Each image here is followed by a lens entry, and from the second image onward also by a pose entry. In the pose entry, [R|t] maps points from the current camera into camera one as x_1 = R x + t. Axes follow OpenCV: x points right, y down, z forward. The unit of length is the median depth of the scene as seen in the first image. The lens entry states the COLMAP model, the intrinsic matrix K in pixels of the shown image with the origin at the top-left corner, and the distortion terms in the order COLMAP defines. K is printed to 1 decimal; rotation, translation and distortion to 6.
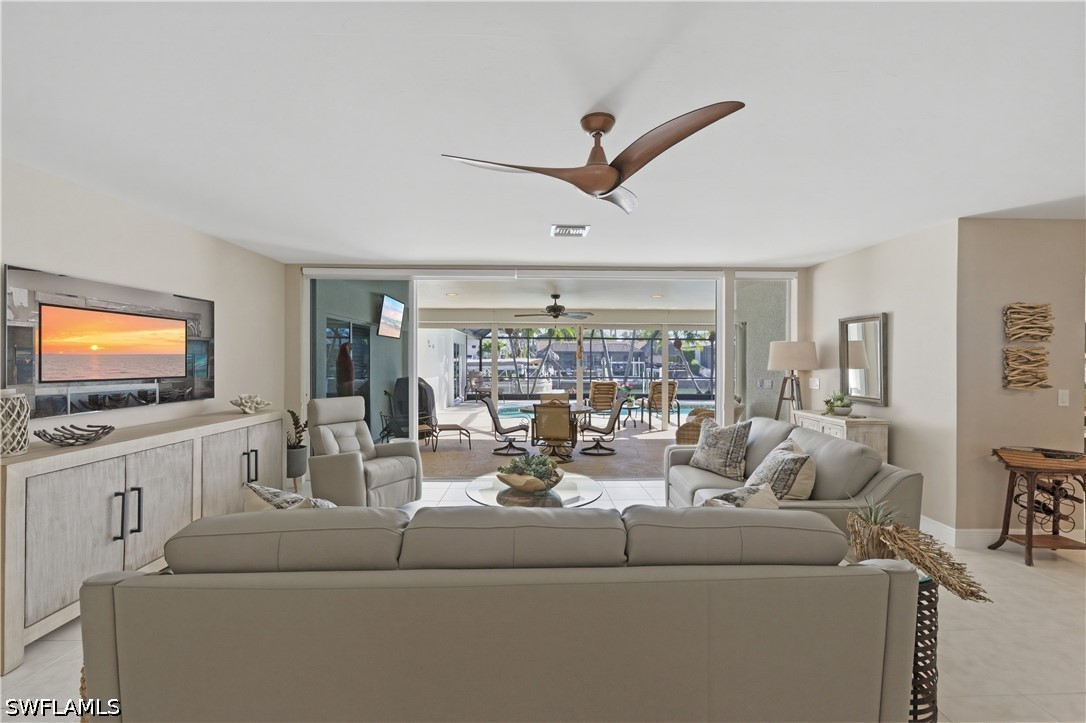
lens RADIAL K [[438.6, 0, 549.2], [0, 438.6, 361.1], [0, 0, 1]] dist [-0.003322, 0.004175]
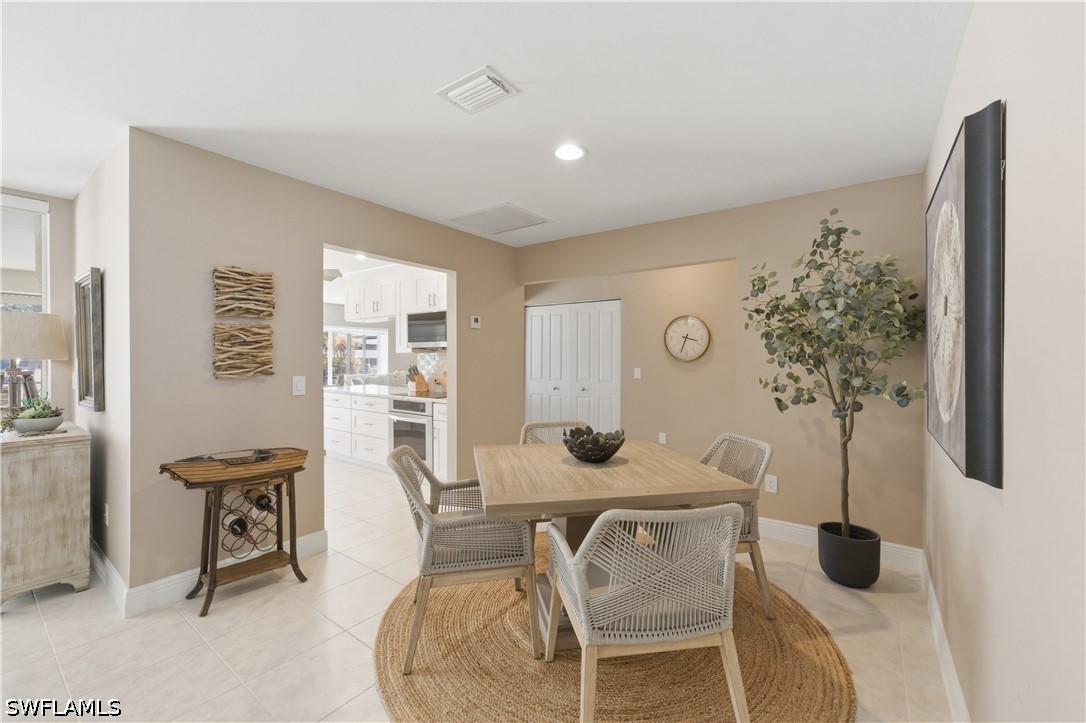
lens RADIAL K [[438.6, 0, 534.0], [0, 438.6, 362.5], [0, 0, 1]] dist [-0.003322, 0.004175]
pose [[0.637249, -0.010591, 0.770585, 0.811479], [0.005767, 0.999943, 0.008974, 0.033443], [-0.770636, -0.001275, 0.637274, 0.094388]]
